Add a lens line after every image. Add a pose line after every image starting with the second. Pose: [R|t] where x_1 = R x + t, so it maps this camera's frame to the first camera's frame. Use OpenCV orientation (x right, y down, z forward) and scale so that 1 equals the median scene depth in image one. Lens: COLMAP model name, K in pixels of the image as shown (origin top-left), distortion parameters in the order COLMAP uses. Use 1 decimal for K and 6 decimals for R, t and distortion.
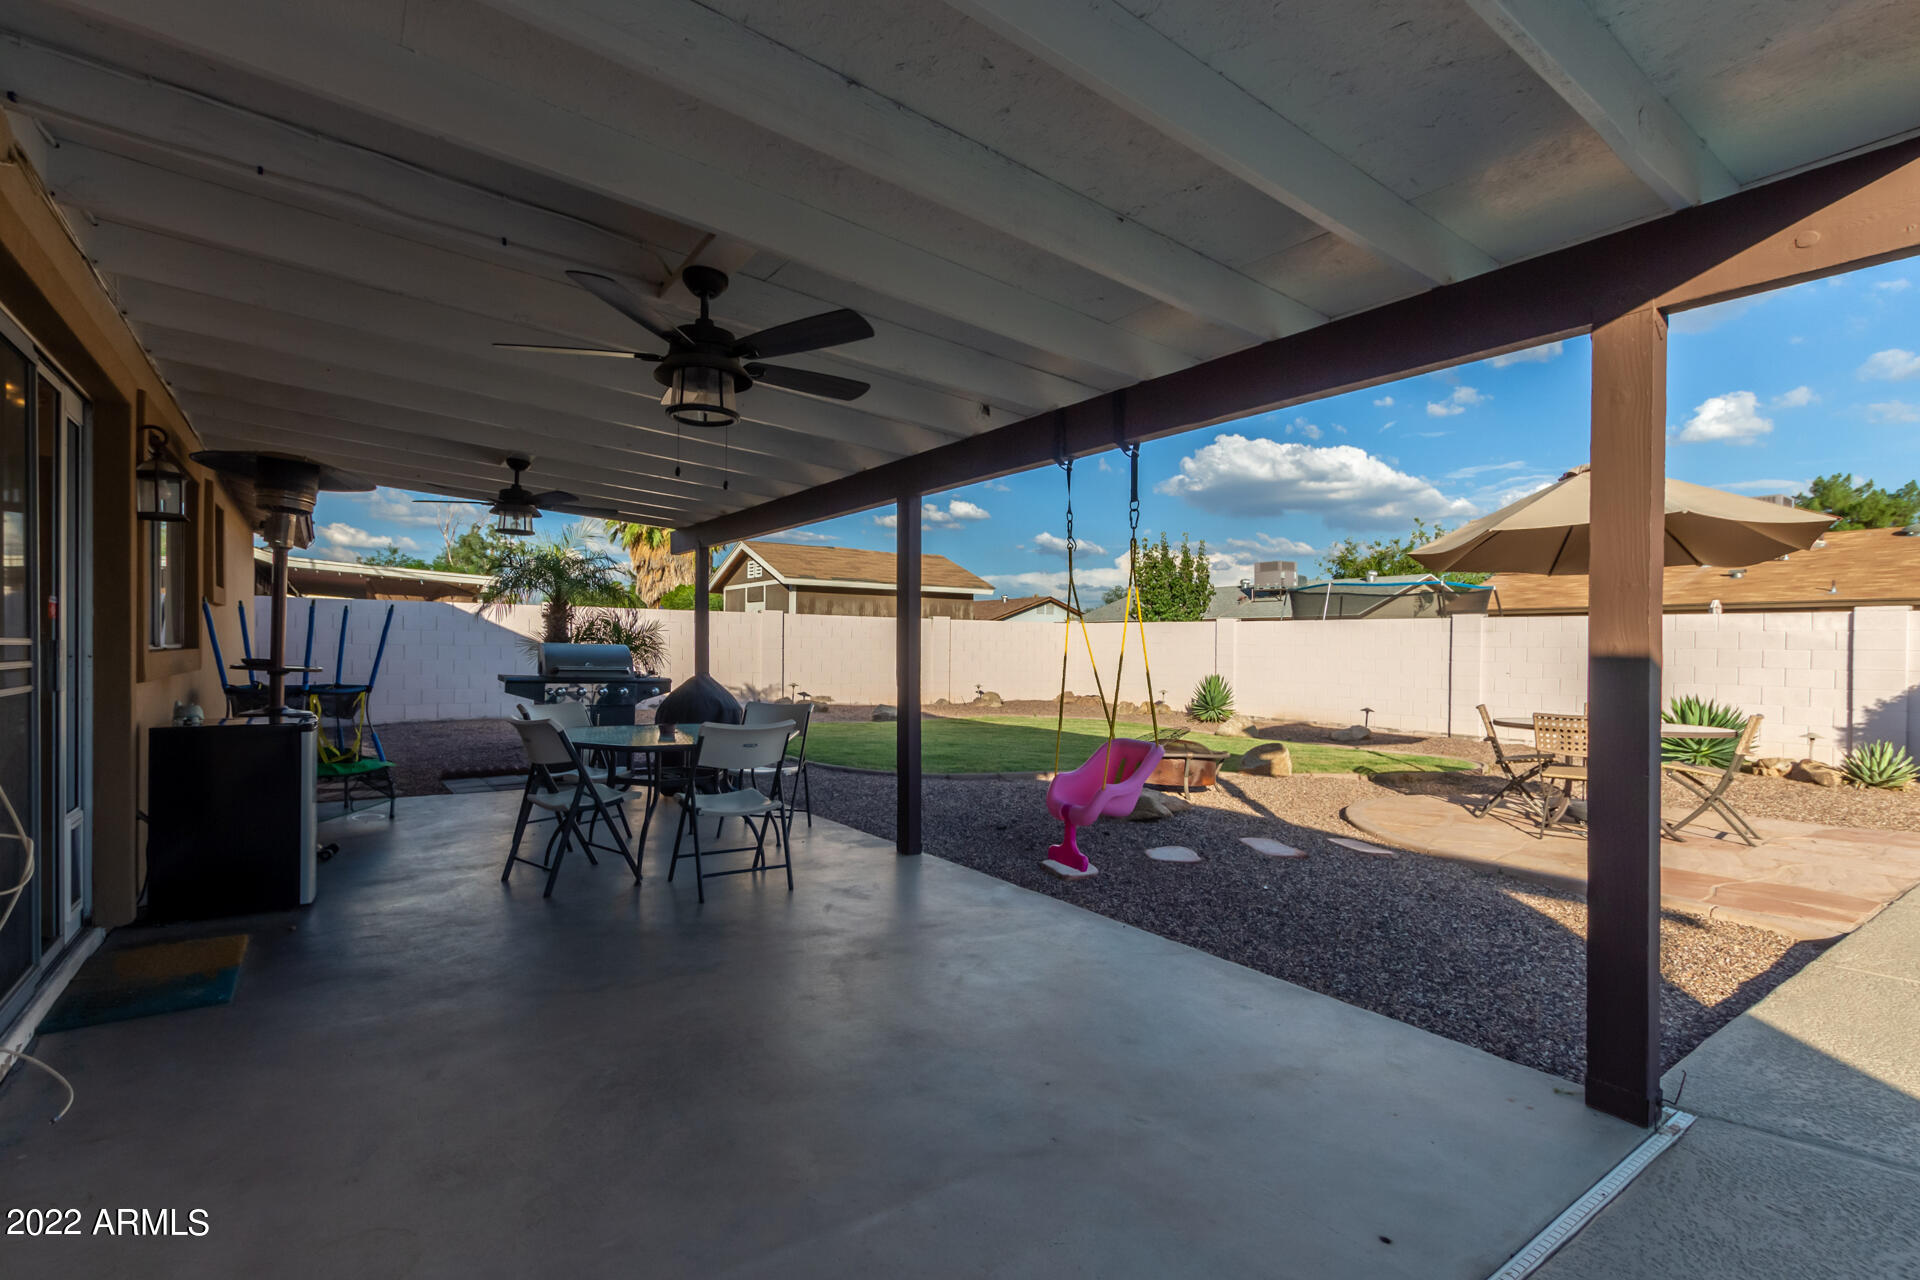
lens RADIAL K [[902.2, 0, 960.0], [0, 902.2, 640.0], [0, 0, 1]] dist [0.003297, 0.000617]
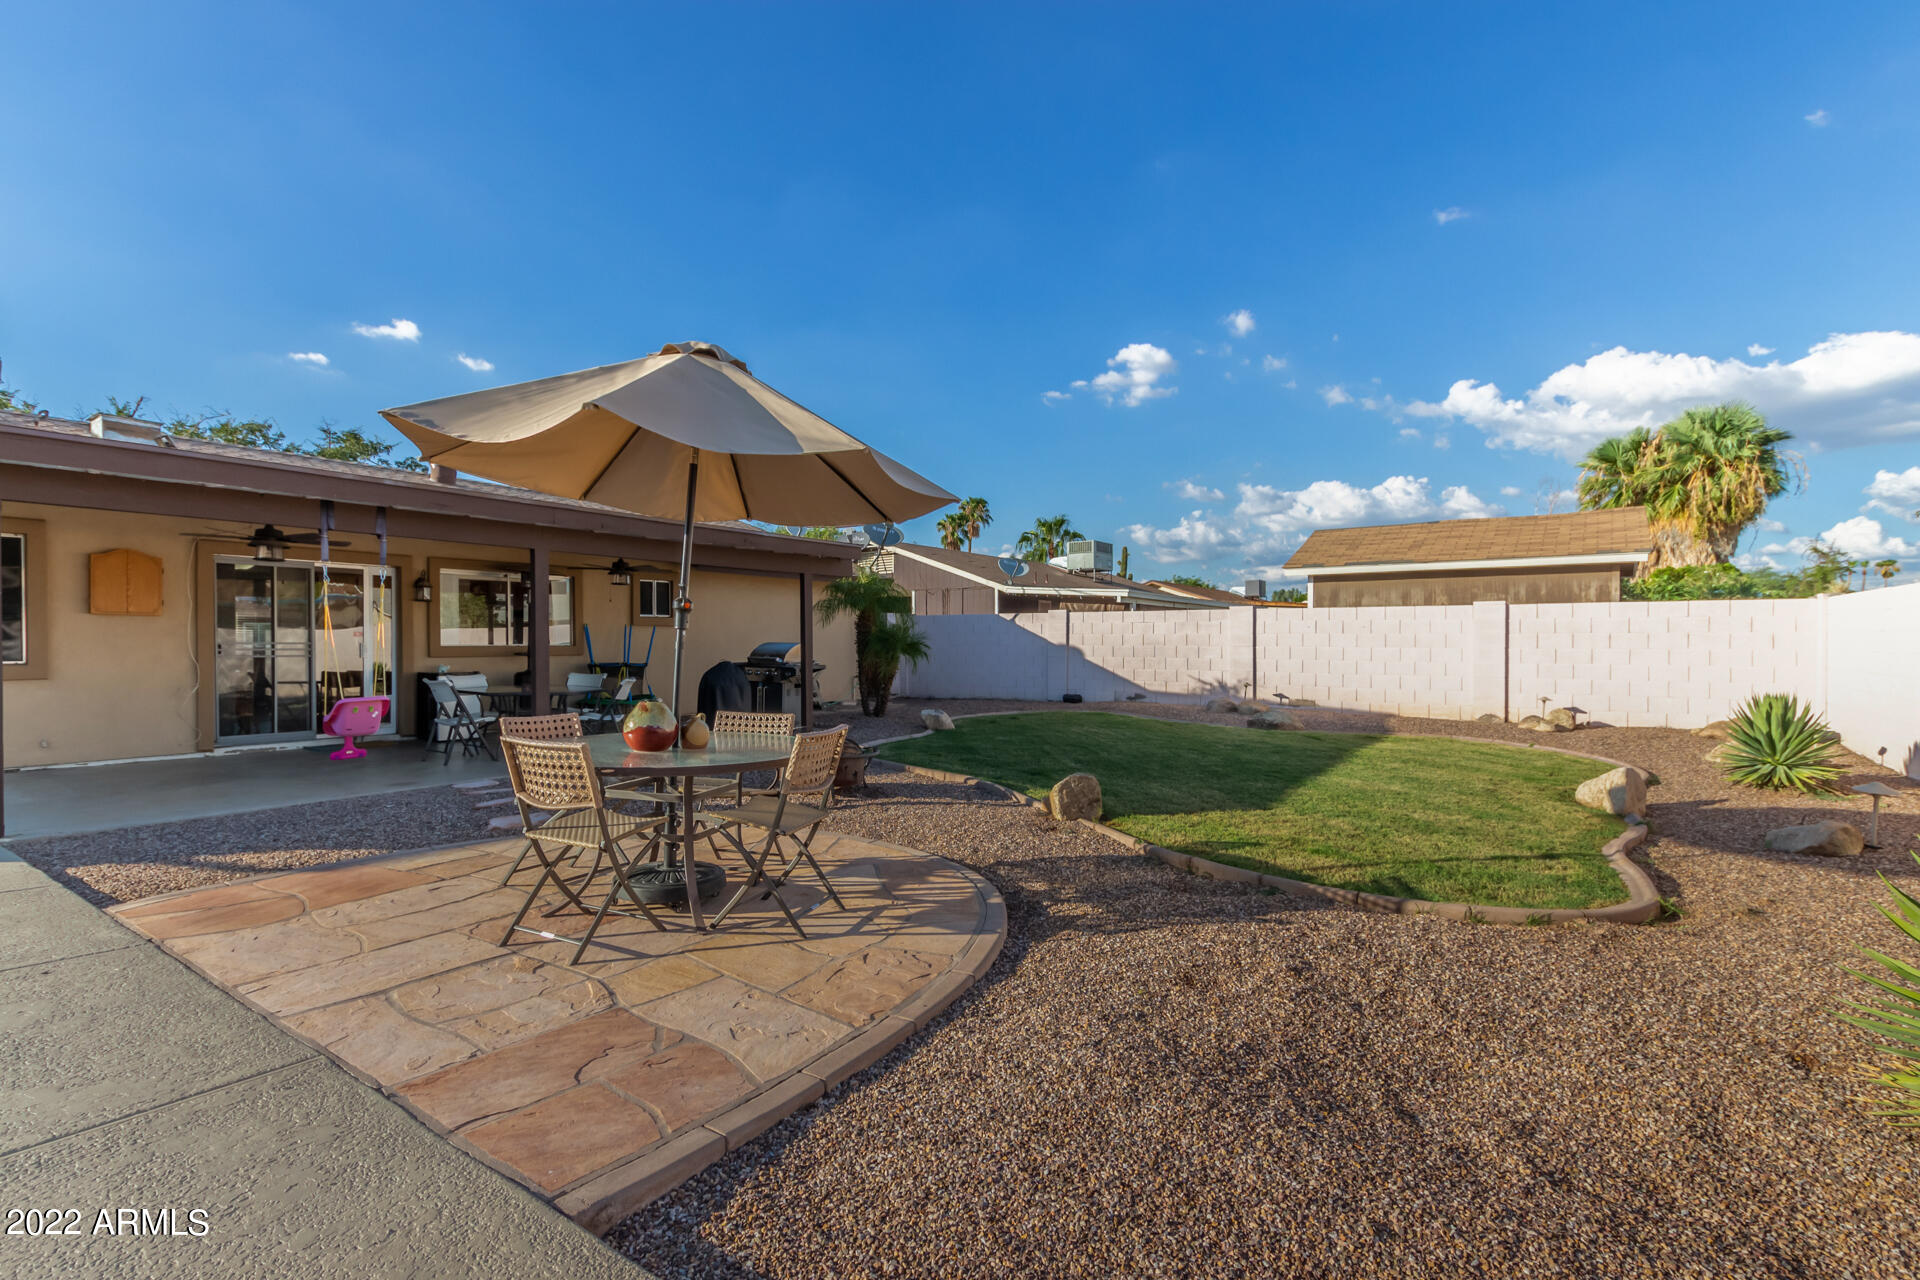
lens RADIAL K [[878.8, 0, 956.4], [0, 878.8, 644.9], [0, 0, 1]] dist [0.000851, 0.000694]
pose [[0.344925, -0.007293, -0.938602, 0.518142], [0.008856, 0.999951, -0.004515, 0.009281], [0.938588, -0.006755, 0.344973, 0.366988]]
